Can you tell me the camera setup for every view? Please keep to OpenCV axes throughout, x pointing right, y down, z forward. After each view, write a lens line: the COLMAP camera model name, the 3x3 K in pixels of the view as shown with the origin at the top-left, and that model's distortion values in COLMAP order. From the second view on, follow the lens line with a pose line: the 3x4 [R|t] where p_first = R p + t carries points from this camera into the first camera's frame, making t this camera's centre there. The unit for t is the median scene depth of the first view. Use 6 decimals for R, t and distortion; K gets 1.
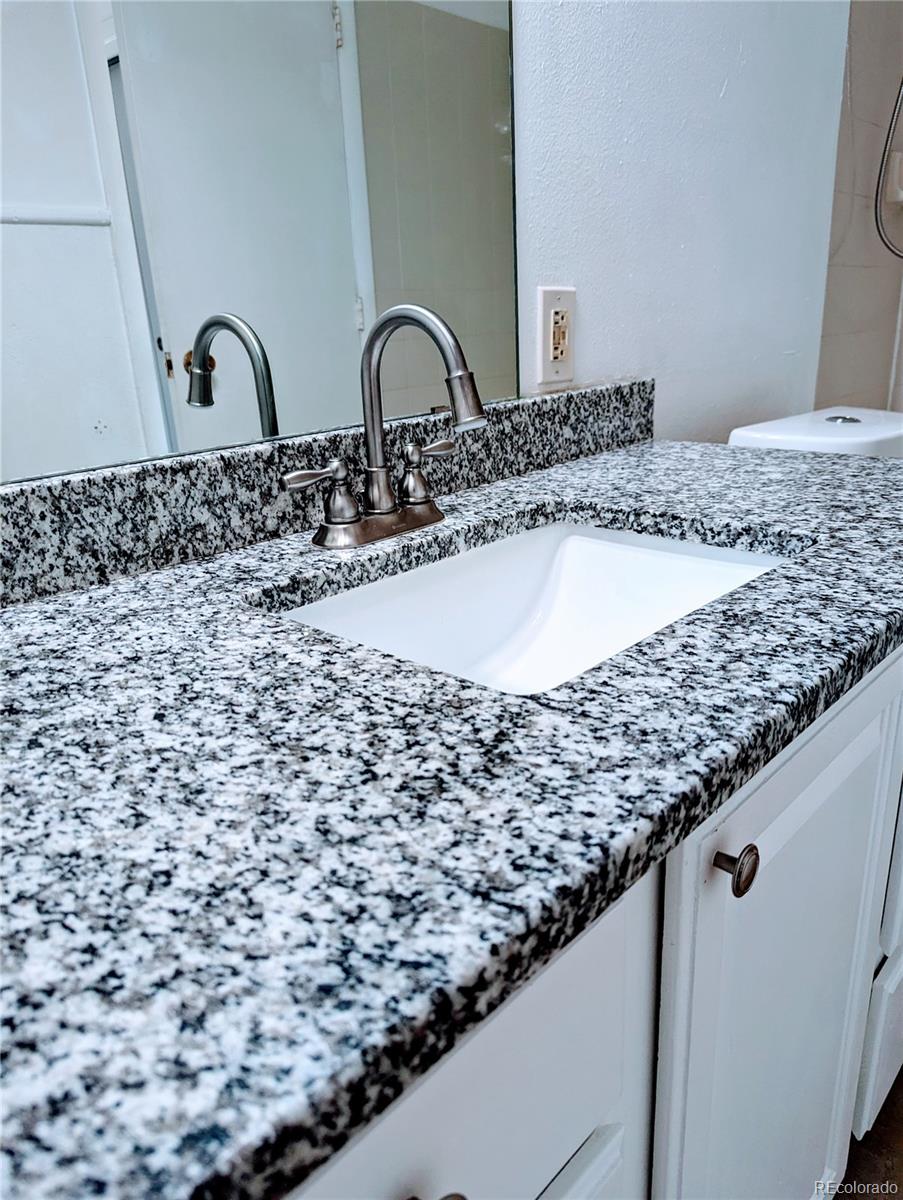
lens RADIAL K [[842.1, 0, 436.0], [0, 842.1, 597.3], [0, 0, 1]] dist [0.049236, -0.041023]
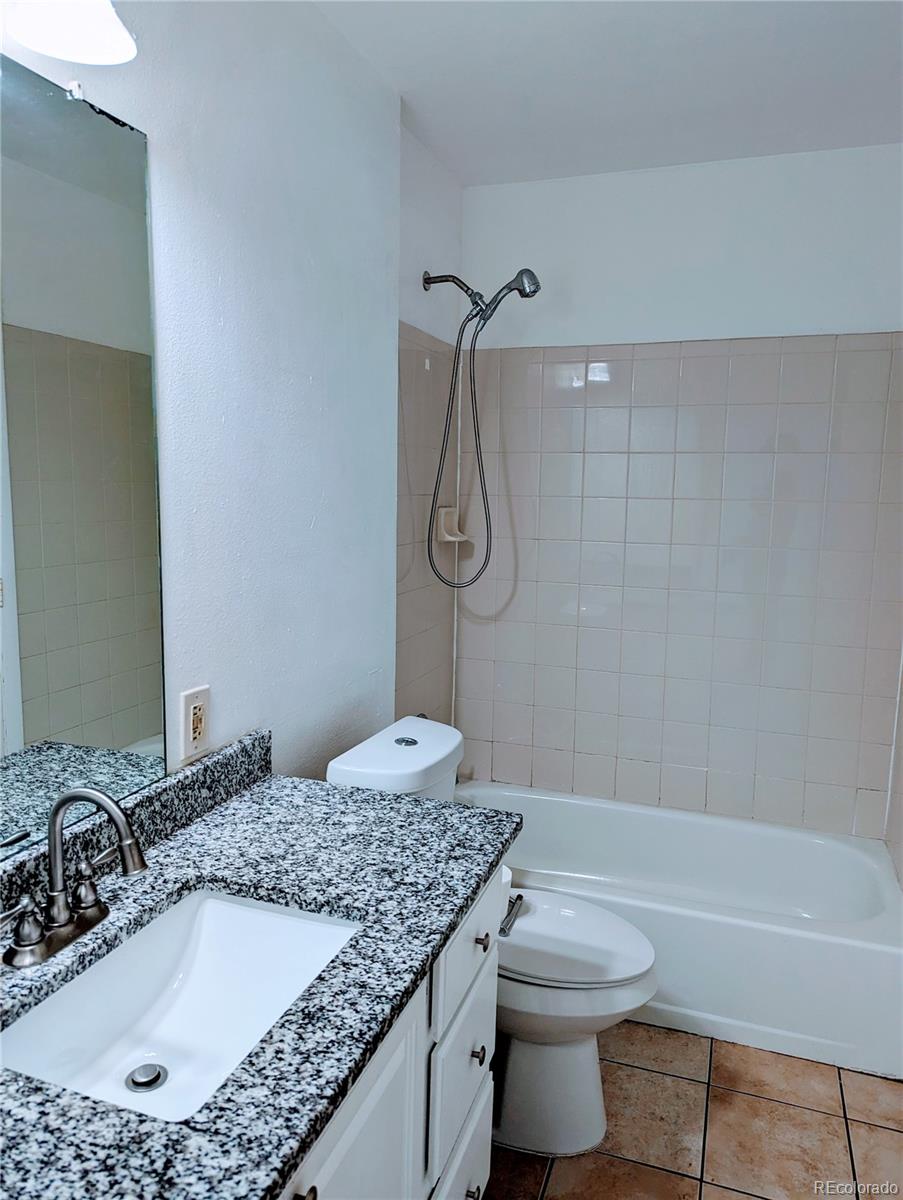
lens RADIAL K [[842.1, 0, 436.0], [0, 842.1, 597.3], [0, 0, 1]] dist [0.049236, -0.041023]
pose [[0.912872, 0.015549, 0.407950, -0.116073], [0.063340, 0.981780, -0.179155, -0.474746], [-0.403303, 0.189385, 0.895254, -0.766227]]
